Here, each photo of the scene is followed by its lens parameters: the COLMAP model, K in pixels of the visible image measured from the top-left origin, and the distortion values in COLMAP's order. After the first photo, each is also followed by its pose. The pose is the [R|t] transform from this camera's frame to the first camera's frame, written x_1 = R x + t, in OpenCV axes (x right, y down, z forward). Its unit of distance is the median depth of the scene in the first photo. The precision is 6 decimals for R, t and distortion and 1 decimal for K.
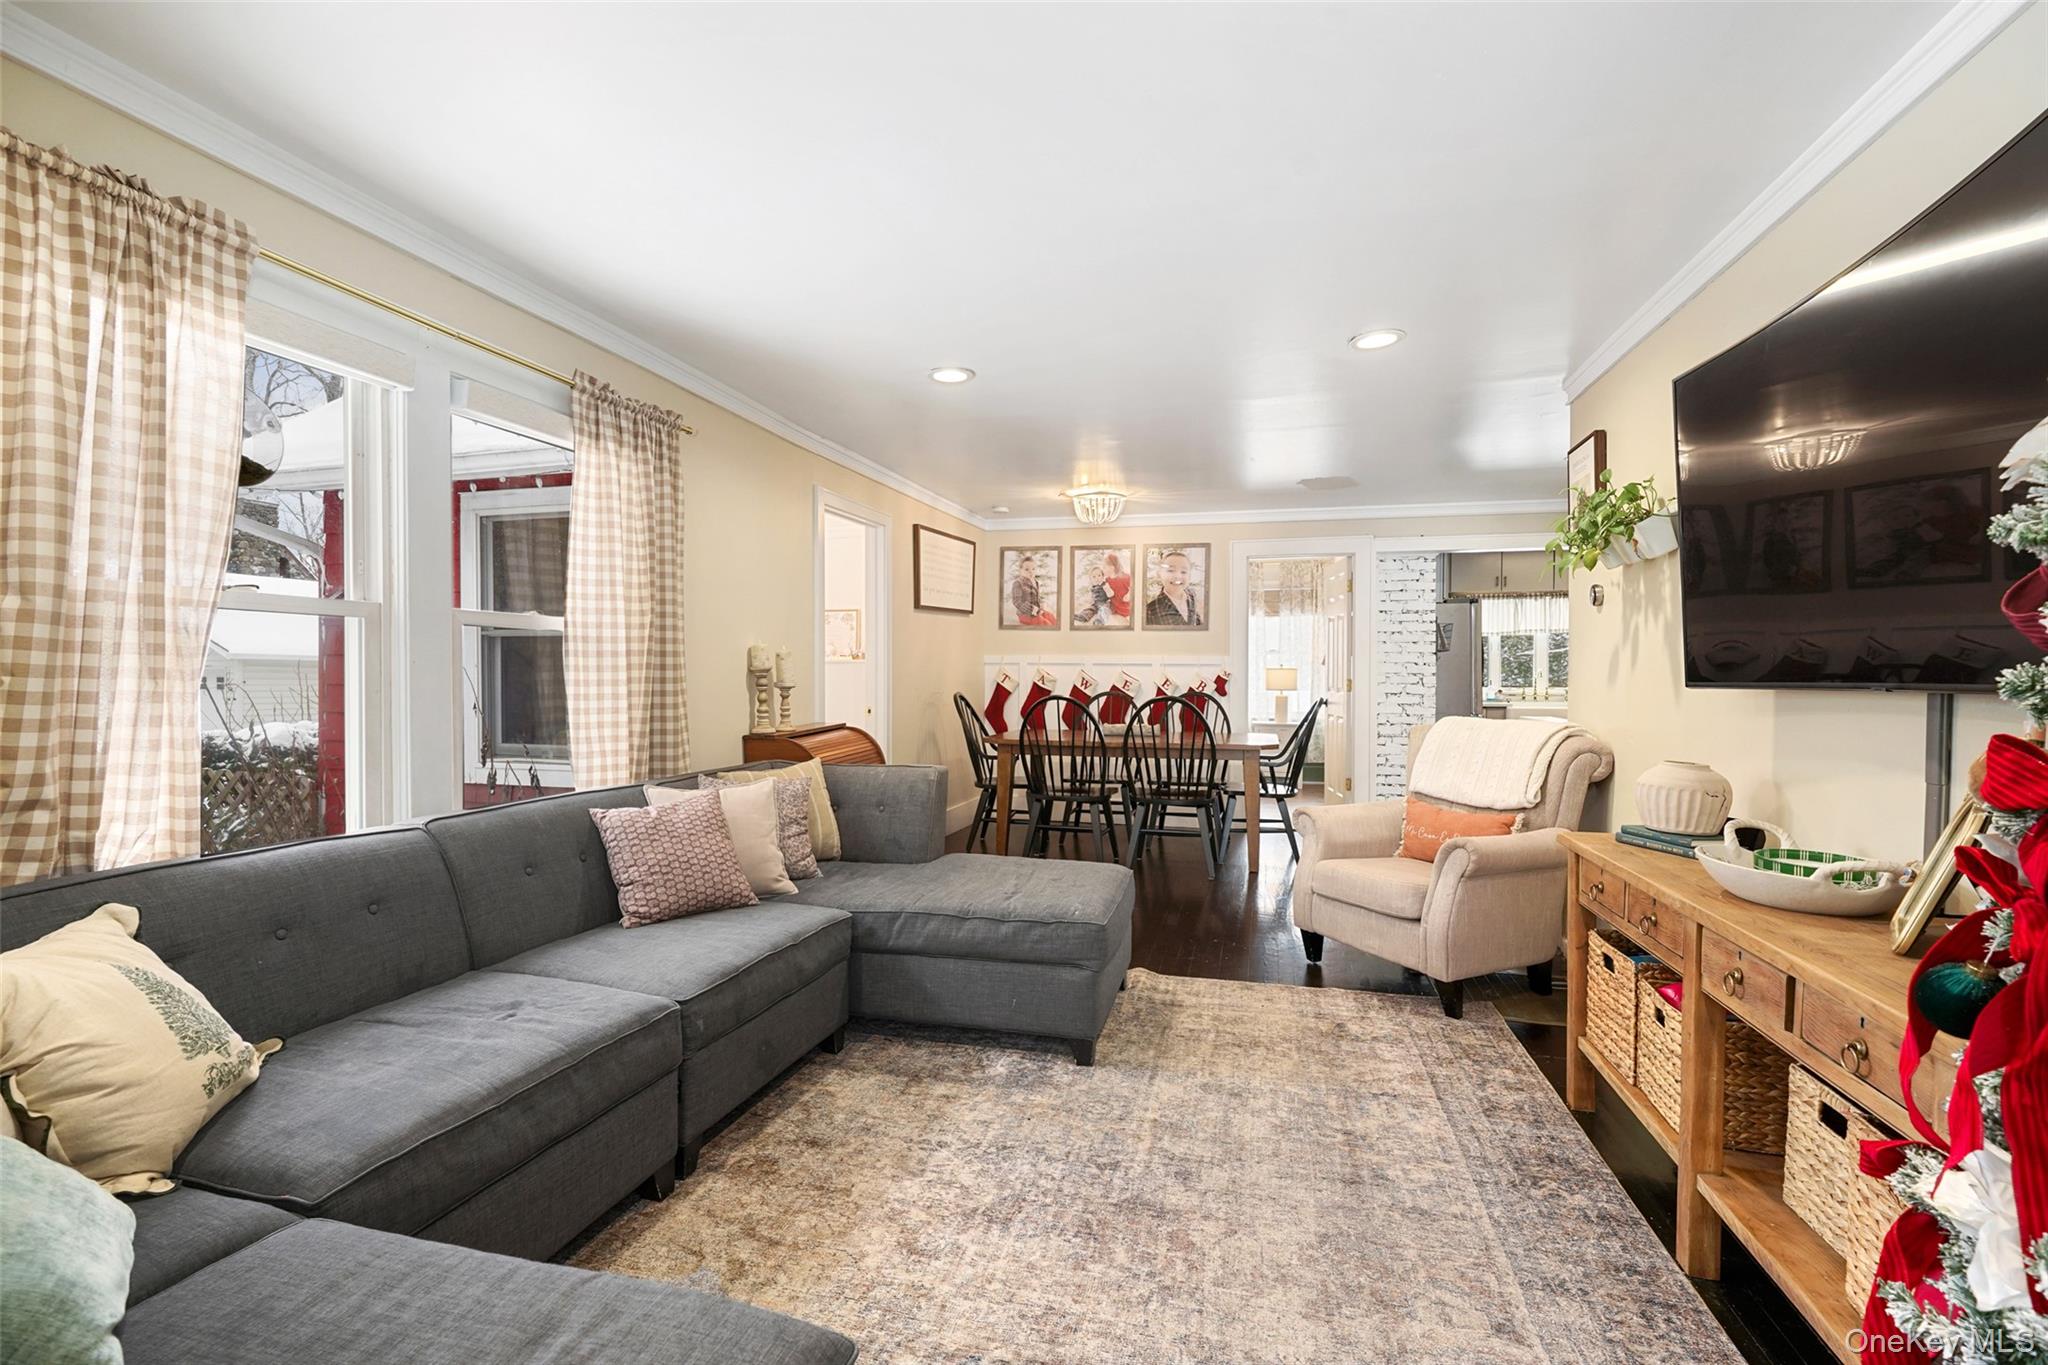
lens RADIAL K [[968.3, 0, 1020.2], [0, 968.3, 680.8], [0, 0, 1]] dist [-0.001597, -0.000058]
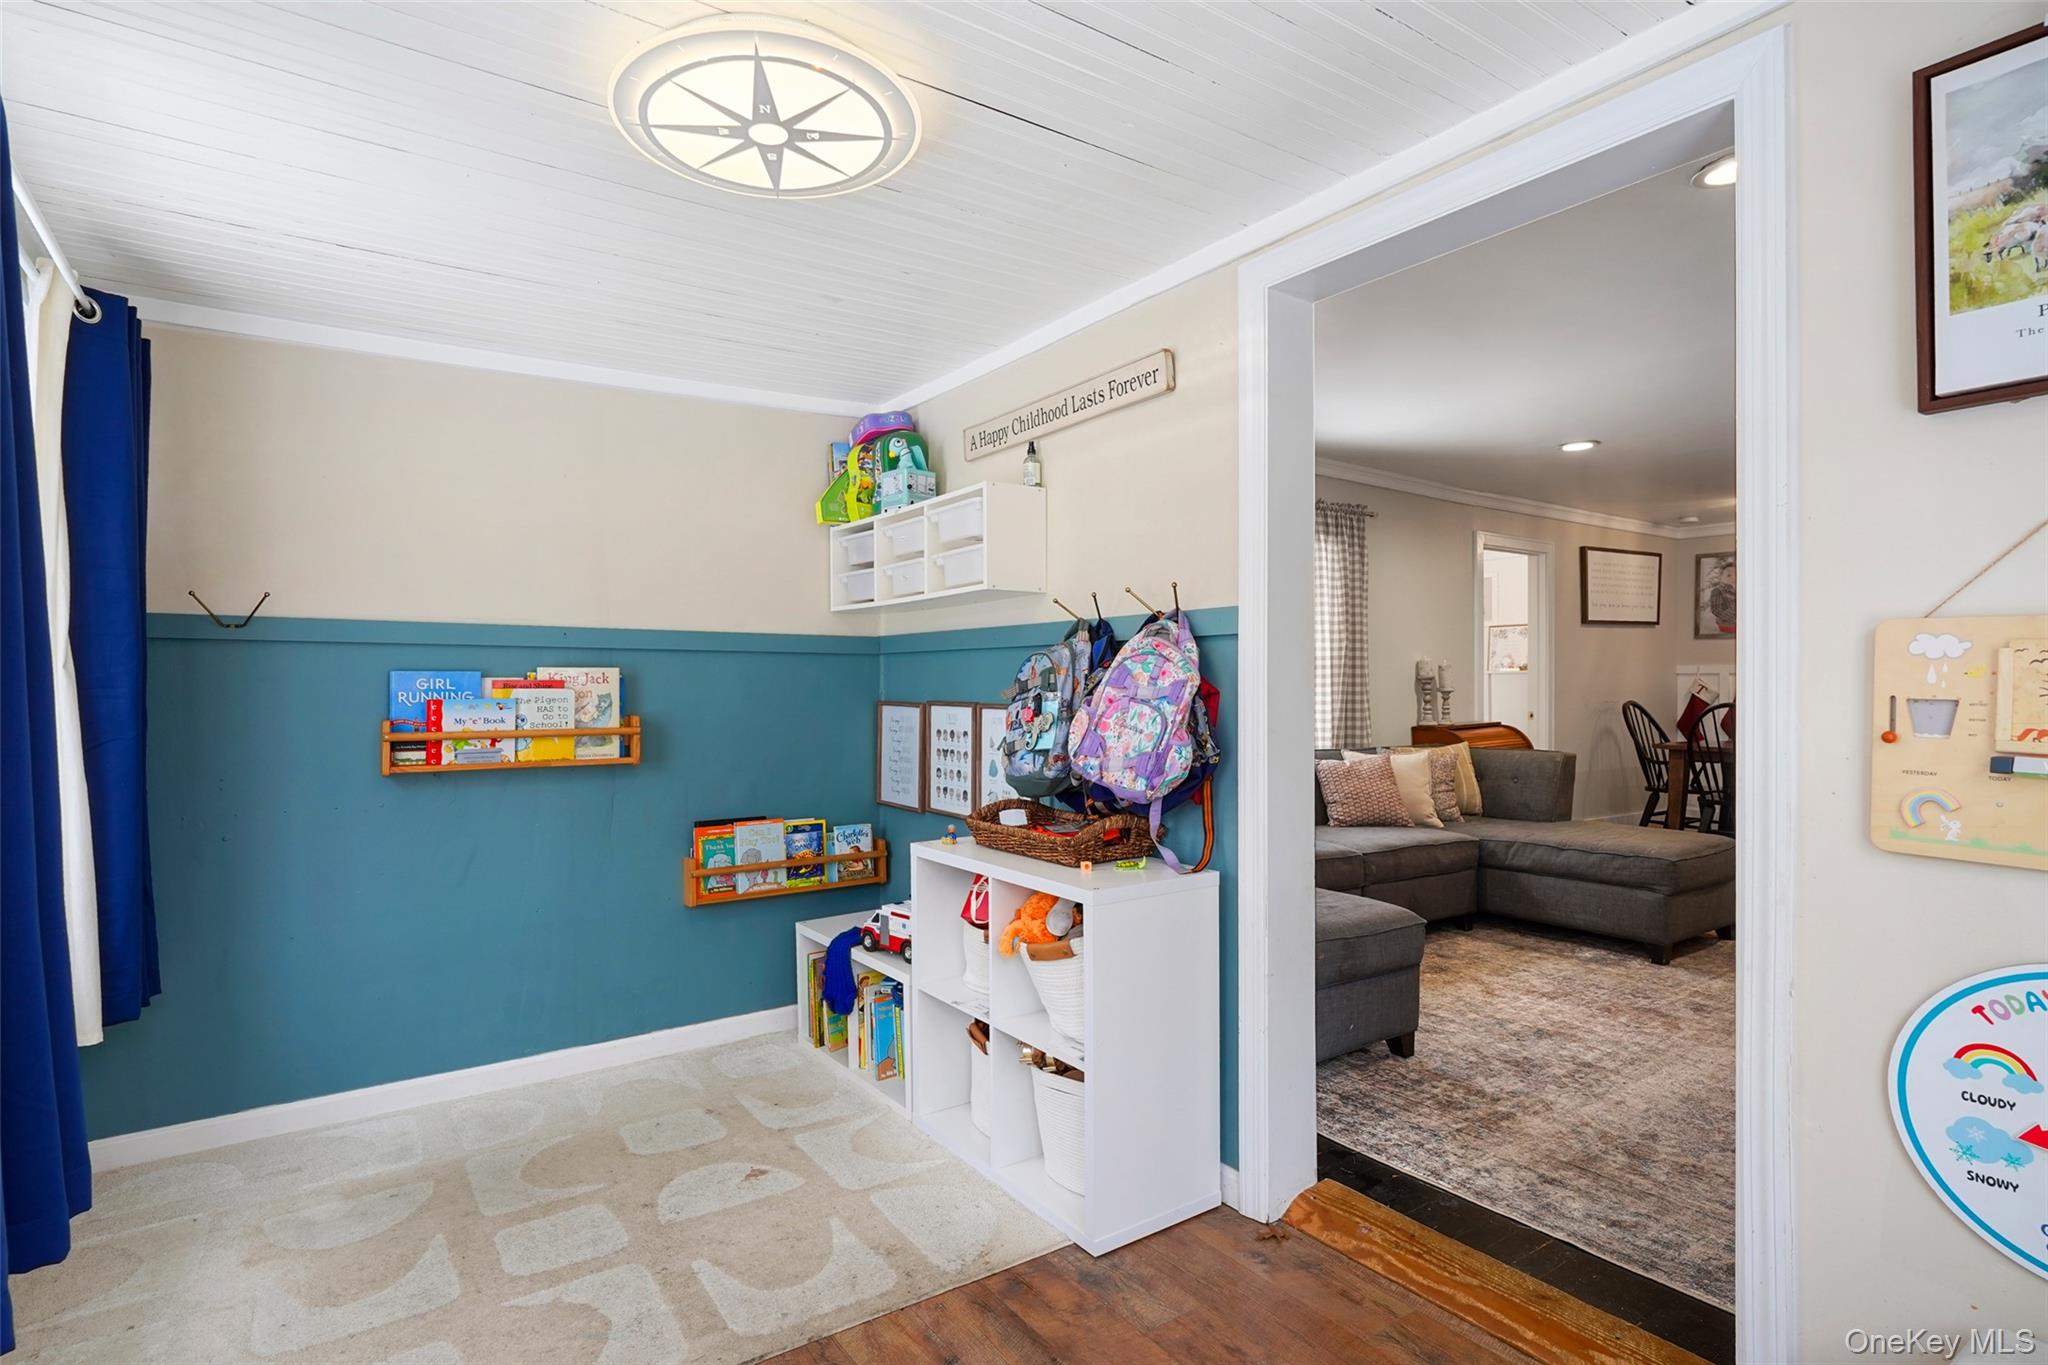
lens RADIAL K [[968.3, 0, 1020.2], [0, 968.3, 680.8], [0, 0, 1]] dist [-0.001597, -0.000058]
pose [[0.775235, -0.001033, -0.631672, 0.188040], [-0.008356, 0.999894, -0.011890, 0.017055], [0.631618, 0.014495, 0.775144, -0.516669]]
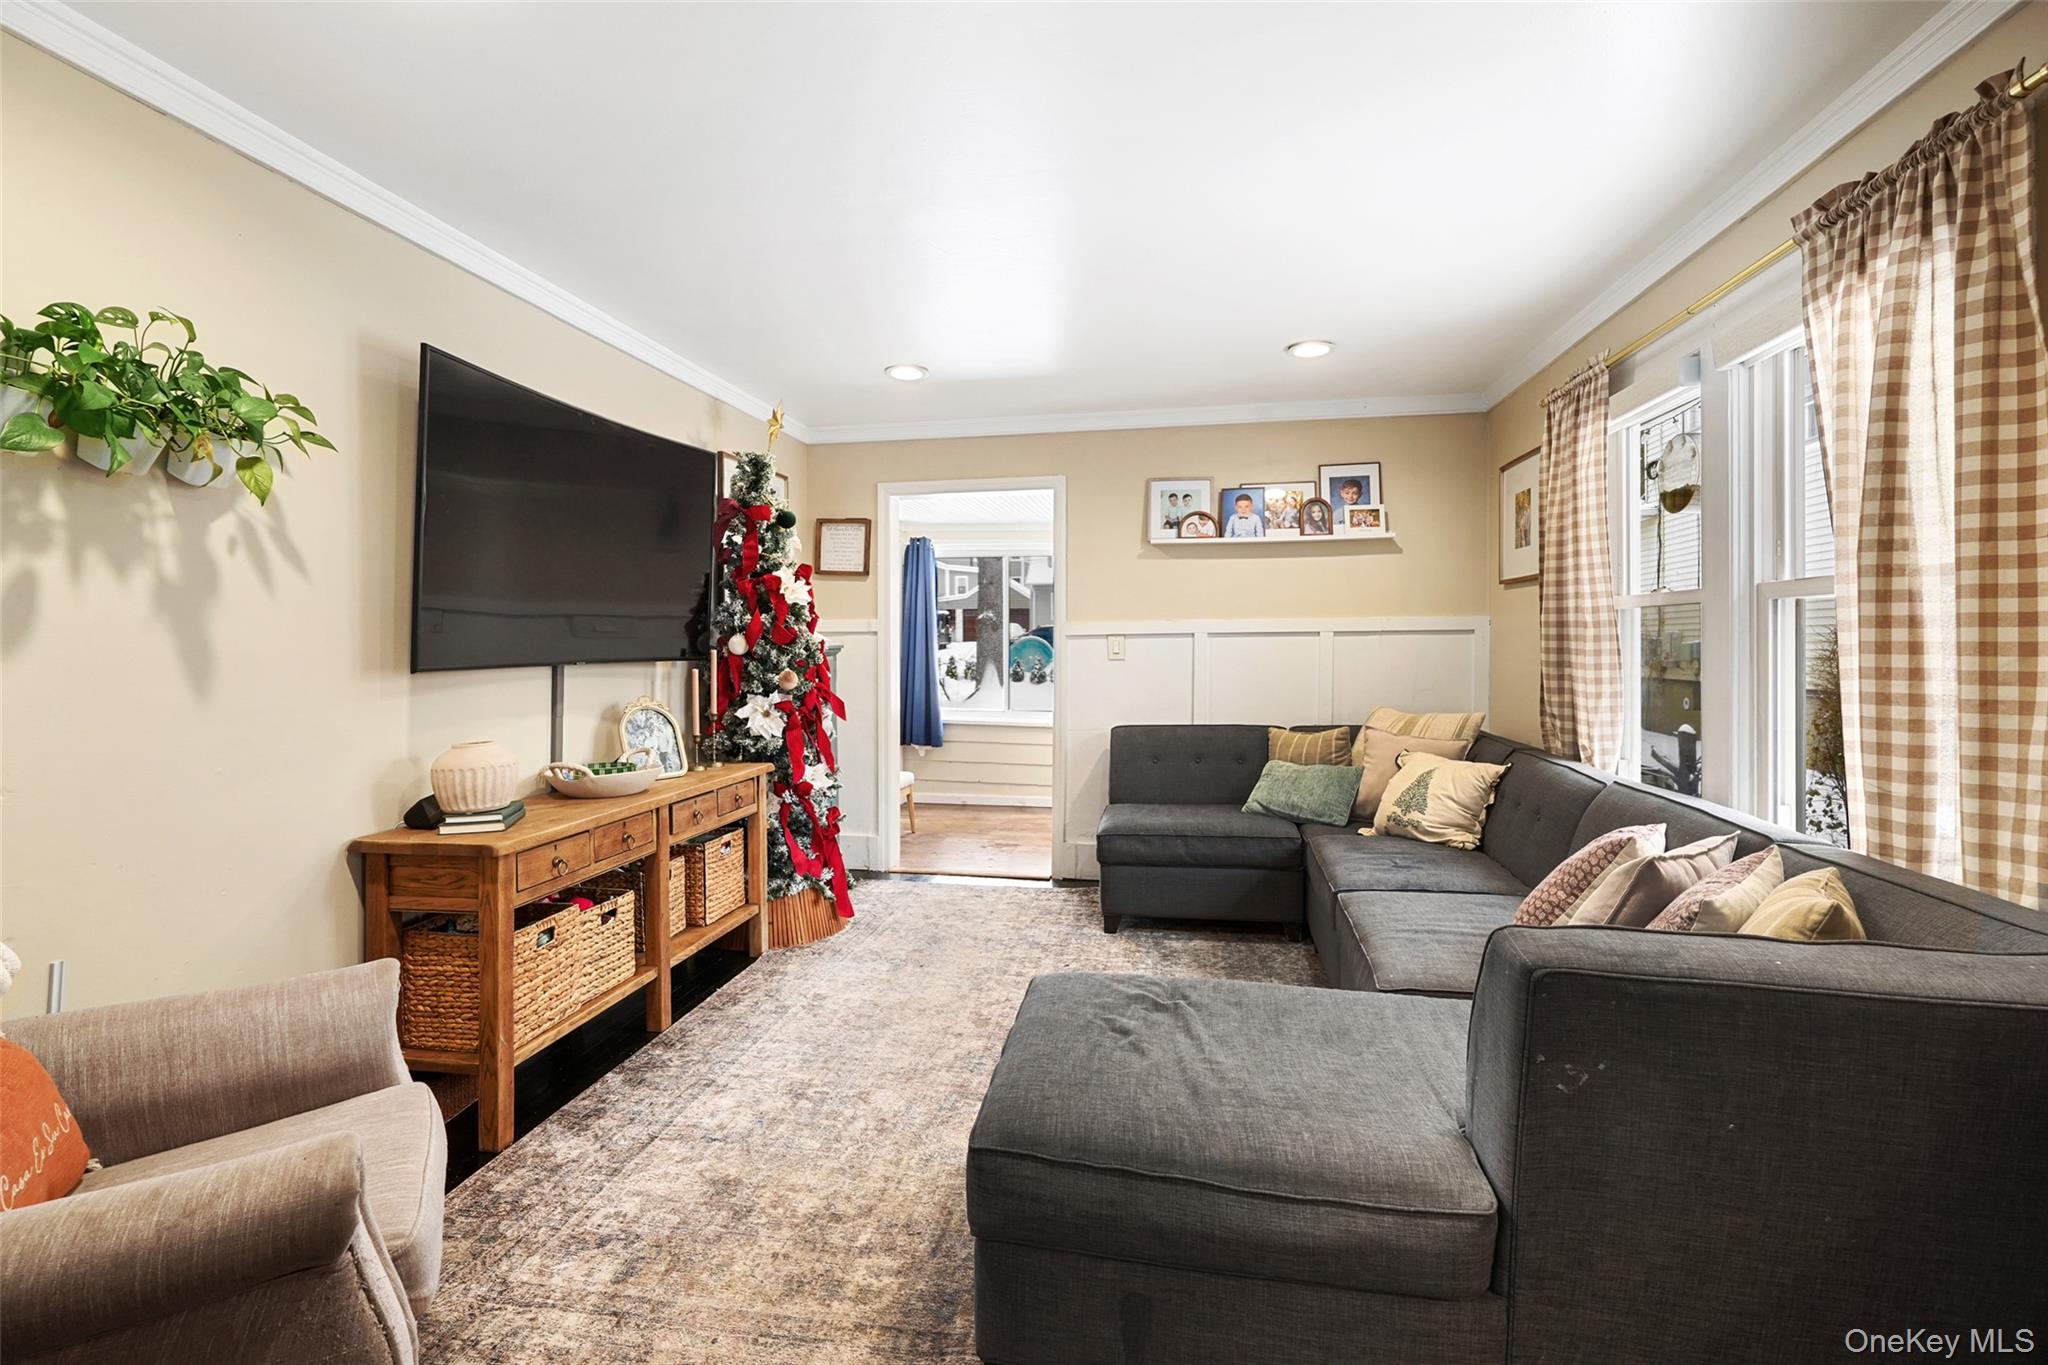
lens RADIAL K [[937.5, 0, 1019.8], [0, 937.5, 657.8], [0, 0, 1]] dist [-0.001303, -0.000046]
pose [[-0.996125, 0.000784, -0.087947, 0.128288], [-0.000580, 0.999880, 0.015479, -0.014985], [0.087949, 0.015470, -0.996005, 1.368066]]
